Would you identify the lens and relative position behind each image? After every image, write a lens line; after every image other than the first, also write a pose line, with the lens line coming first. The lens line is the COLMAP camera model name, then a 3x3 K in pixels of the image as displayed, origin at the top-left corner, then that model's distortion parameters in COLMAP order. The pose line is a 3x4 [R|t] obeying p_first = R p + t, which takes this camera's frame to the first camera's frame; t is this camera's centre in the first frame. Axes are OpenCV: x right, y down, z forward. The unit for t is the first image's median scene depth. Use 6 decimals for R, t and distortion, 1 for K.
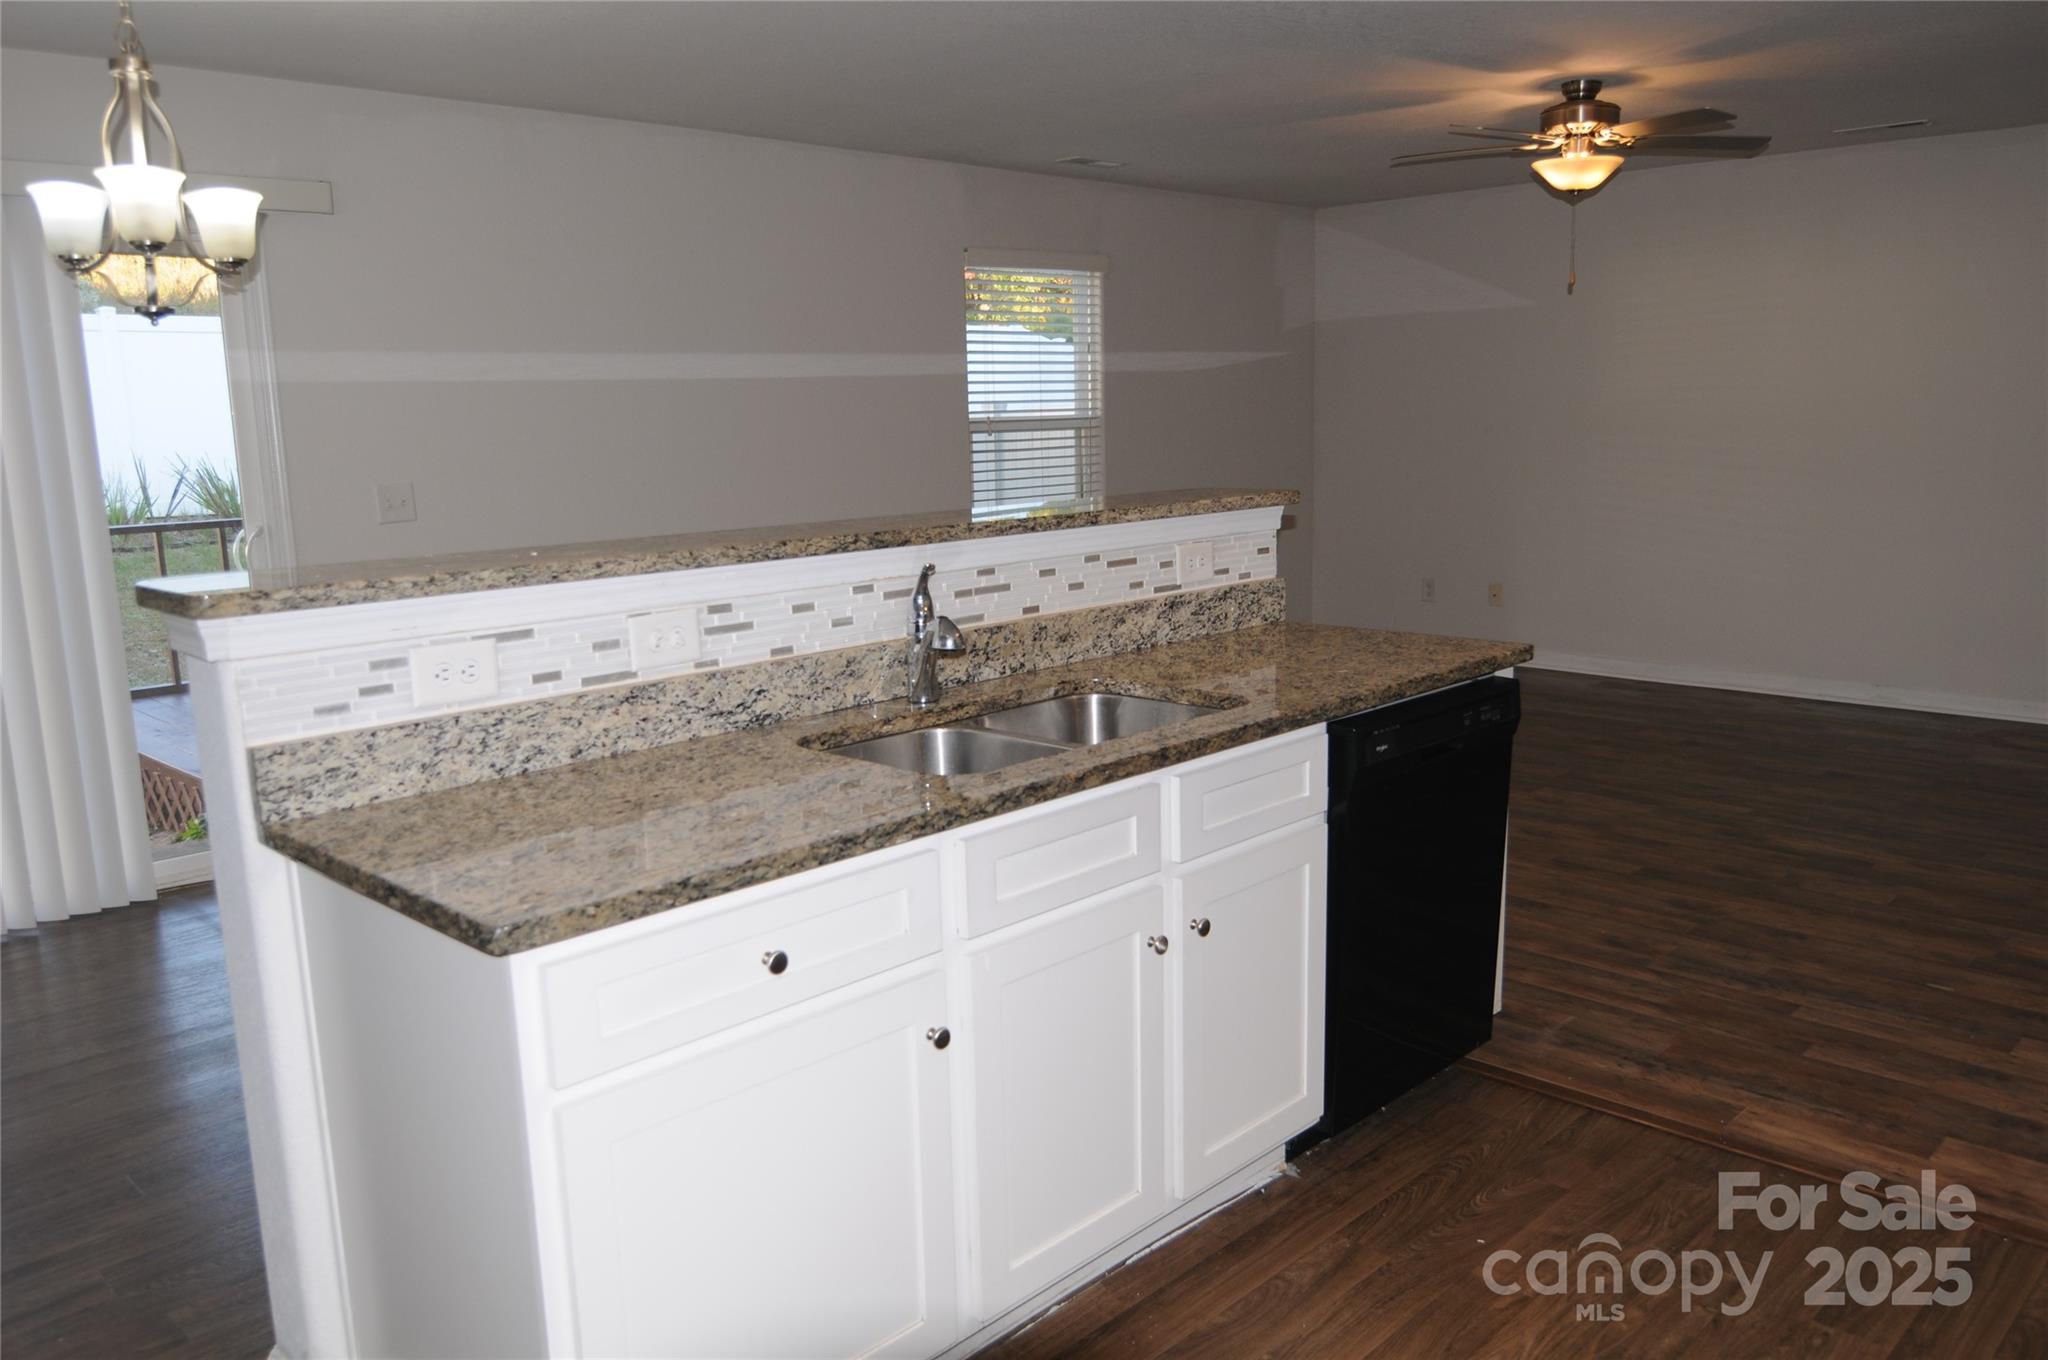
lens RADIAL K [[1531.7, 0, 1018.7], [0, 1531.7, 696.4], [0, 0, 1]] dist [-0.020373, -0.002774]
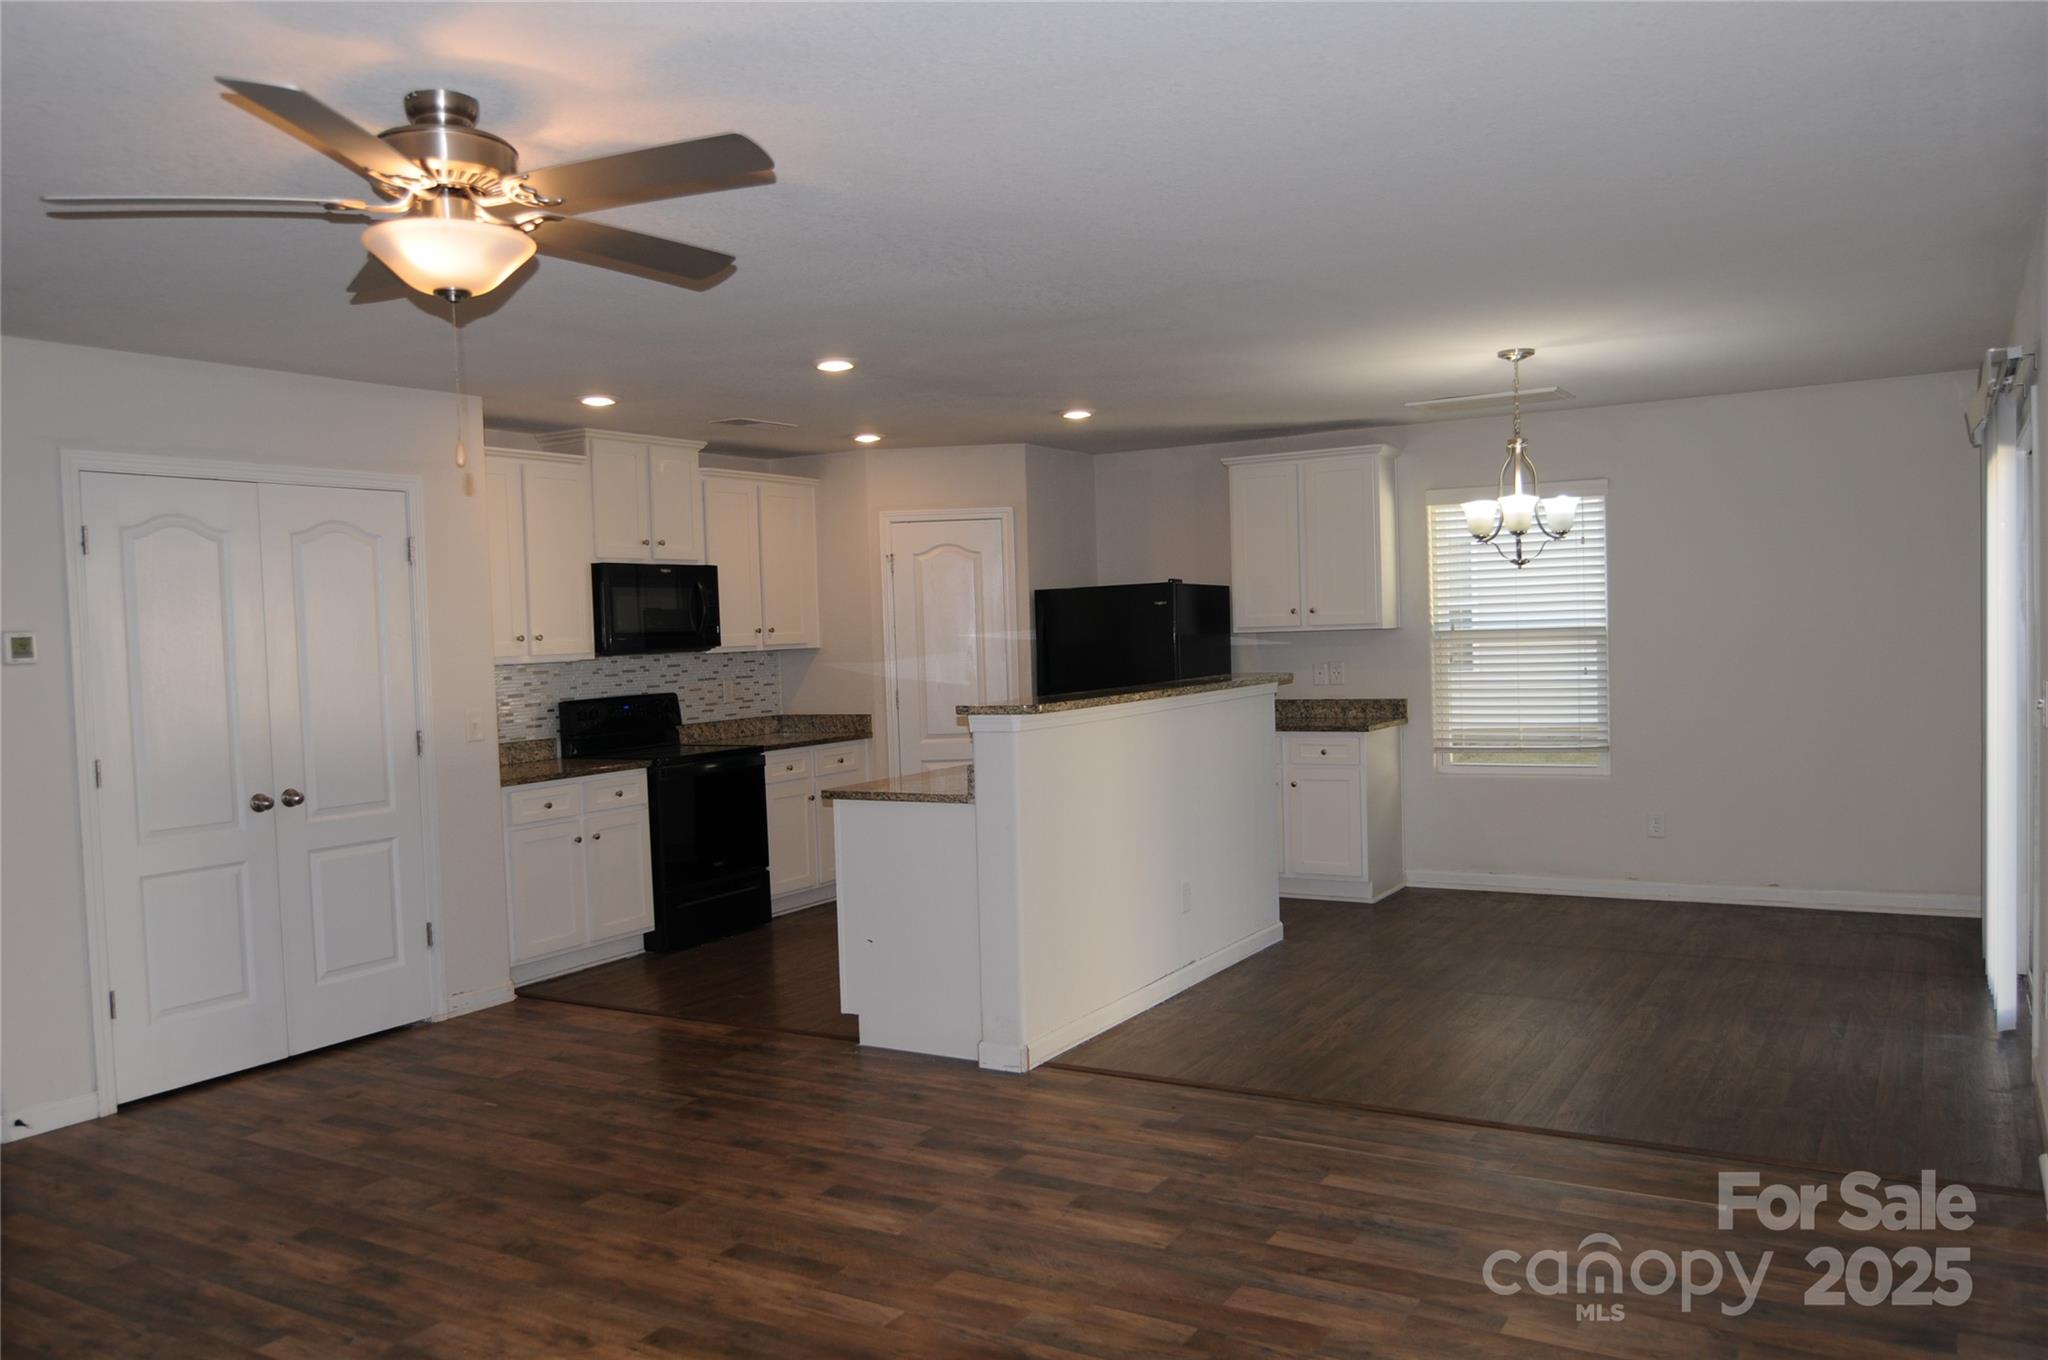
lens RADIAL K [[1531.7, 0, 1018.7], [0, 1531.7, 694.3], [0, 0, 1]] dist [-0.020373, -0.002774]
pose [[-0.969817, 0.067843, -0.234205, 0.506799], [0.012794, 0.973348, 0.228975, -0.518502], [0.243497, 0.219068, -0.944838, 2.600757]]
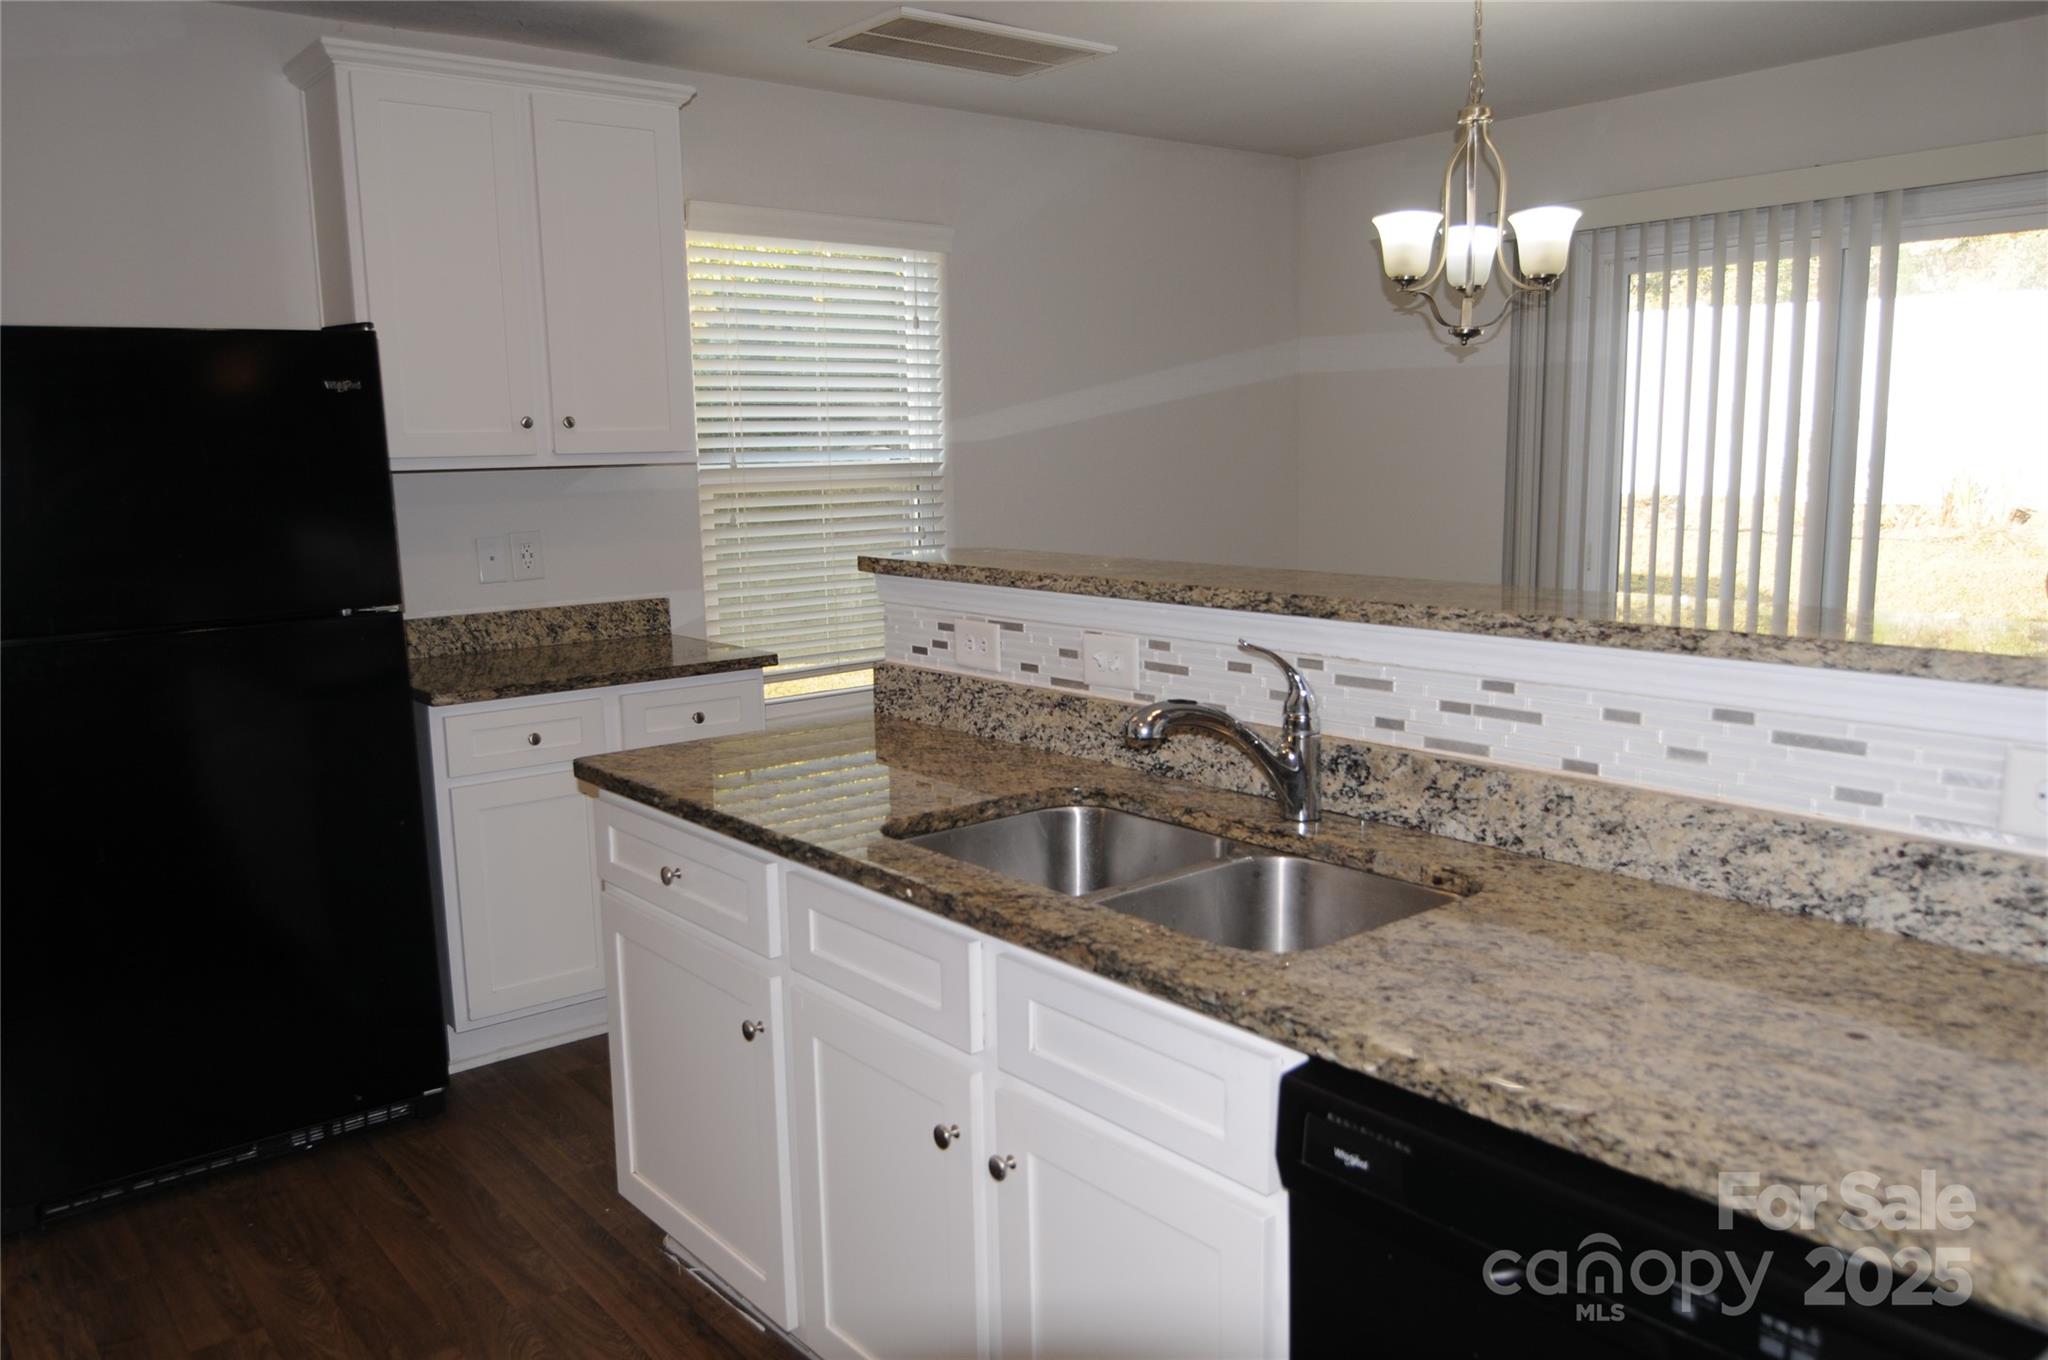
lens RADIAL K [[1531.7, 0, 1011.5], [0, 1531.7, 689.3], [0, 0, 1]] dist [-0.020373, -0.002774]
pose [[-0.111749, 0.184547, -0.976450, 0.589472], [-0.163146, 0.965865, 0.201217, -0.161916], [0.980253, 0.181790, -0.077826, 0.763611]]
